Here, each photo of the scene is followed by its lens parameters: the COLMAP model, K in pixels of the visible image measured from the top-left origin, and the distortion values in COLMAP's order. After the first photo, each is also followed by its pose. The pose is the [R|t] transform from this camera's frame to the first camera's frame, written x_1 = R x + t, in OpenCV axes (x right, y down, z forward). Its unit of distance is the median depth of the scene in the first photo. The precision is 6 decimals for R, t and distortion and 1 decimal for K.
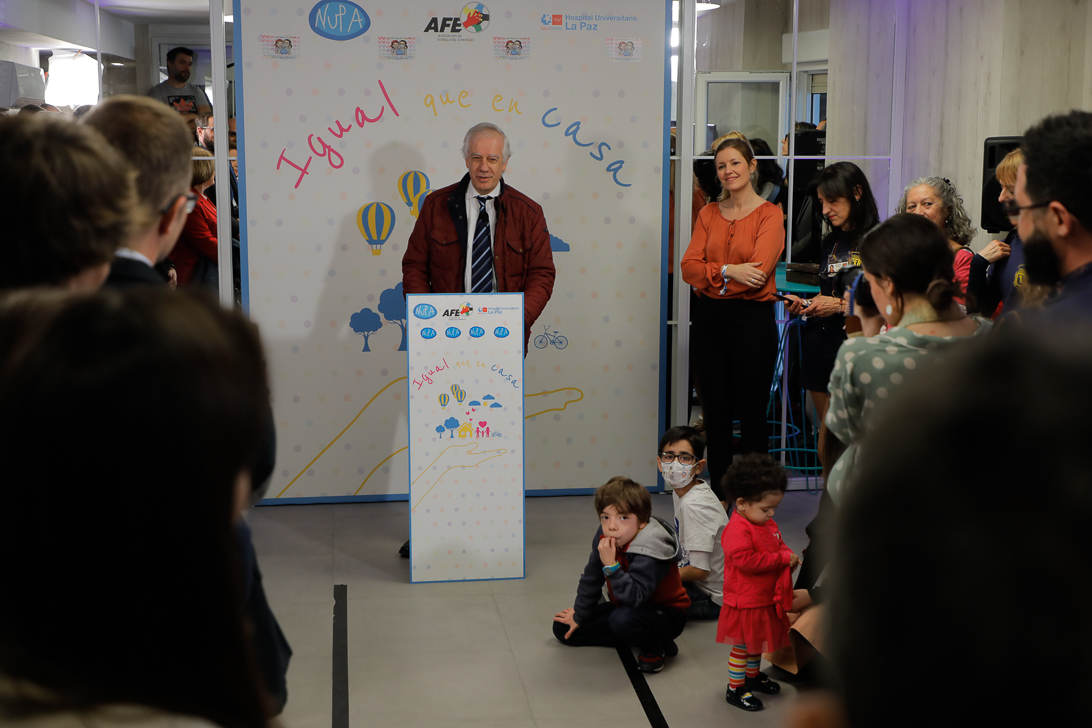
lens RADIAL K [[1491.8, 0, 544.3], [0, 1491.8, 363.0], [0, 0, 1]] dist [0.030840, 0.000000]
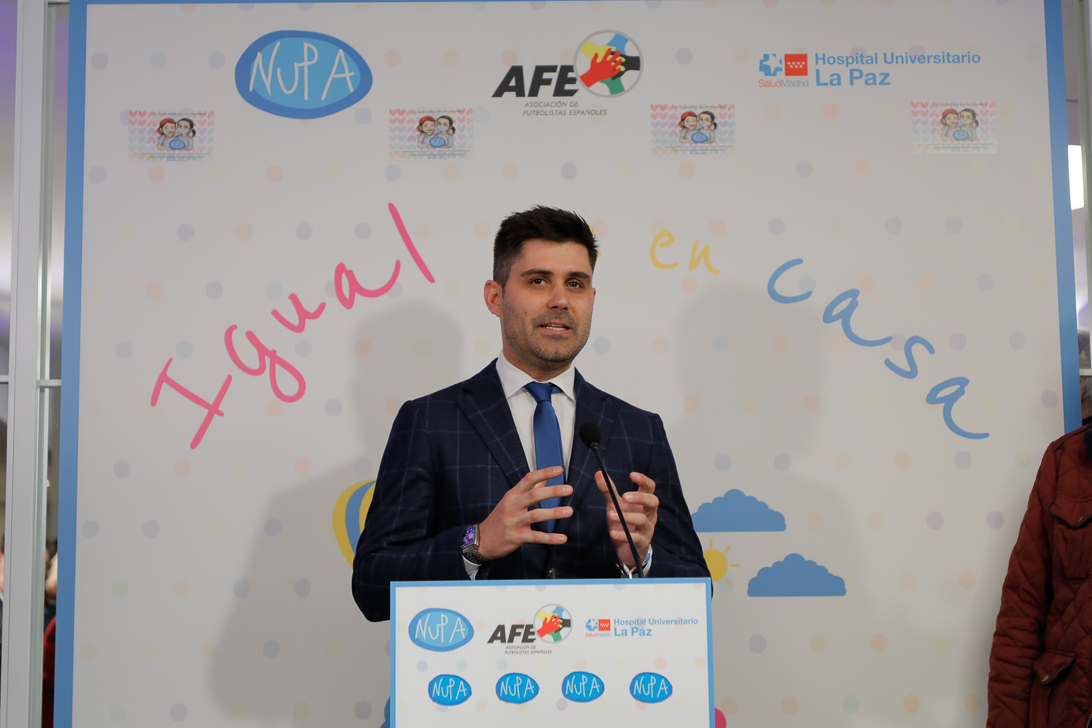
lens RADIAL K [[2365.6, 0, 536.4], [0, 2365.6, 354.3], [0, 0, 1]] dist [0.029375, 0.000000]
pose [[0.992261, -0.034813, -0.119188, 0.012964], [-0.005612, 0.946339, -0.323126, 0.076018], [0.124041, 0.321294, 0.938820, 0.368977]]
